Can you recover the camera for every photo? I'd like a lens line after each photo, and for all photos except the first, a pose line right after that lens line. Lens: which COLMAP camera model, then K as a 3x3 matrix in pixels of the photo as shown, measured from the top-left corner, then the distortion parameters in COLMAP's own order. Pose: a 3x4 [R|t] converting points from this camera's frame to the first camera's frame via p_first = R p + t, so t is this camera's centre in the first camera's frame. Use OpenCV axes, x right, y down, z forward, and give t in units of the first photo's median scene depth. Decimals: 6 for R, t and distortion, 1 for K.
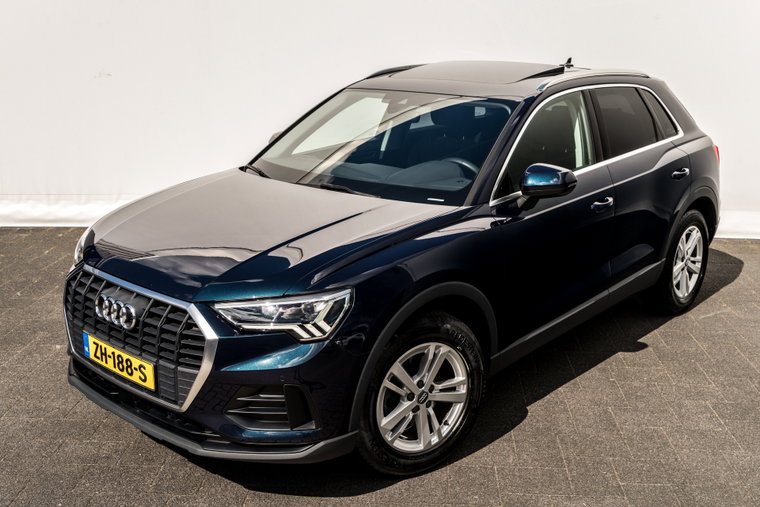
lens RADIAL K [[823.7, 0, 381.0], [0, 823.7, 257.3], [0, 0, 1]] dist [0.014468, 0.000000]
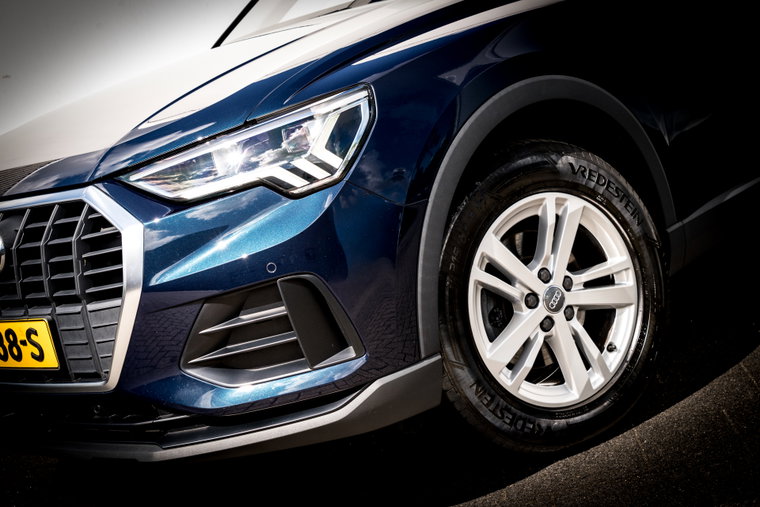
lens RADIAL K [[1183.3, 0, 384.9], [0, 1183.3, 252.4], [0, 0, 1]] dist [0.051262, 0.000000]
pose [[0.971919, -0.222110, -0.077727, 0.010076], [0.211276, 0.969090, -0.127389, 0.217098], [0.103619, 0.107390, 0.988803, 0.225842]]
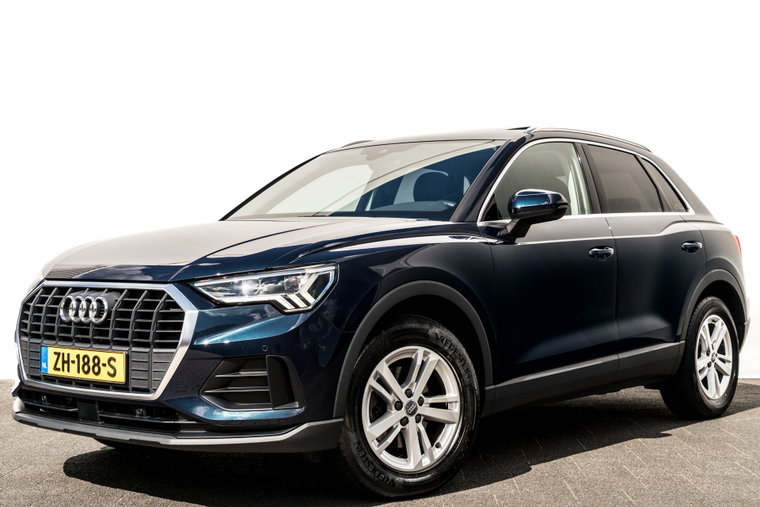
lens RADIAL K [[1132.1, 0, 379.6], [0, 1132.1, 253.5], [0, 0, 1]] dist [0.033447, 0.000000]
pose [[0.999521, -0.009102, 0.029573, -0.021134], [0.016793, 0.962318, -0.271408, 0.349540], [-0.025989, 0.271775, 0.962010, -0.264727]]
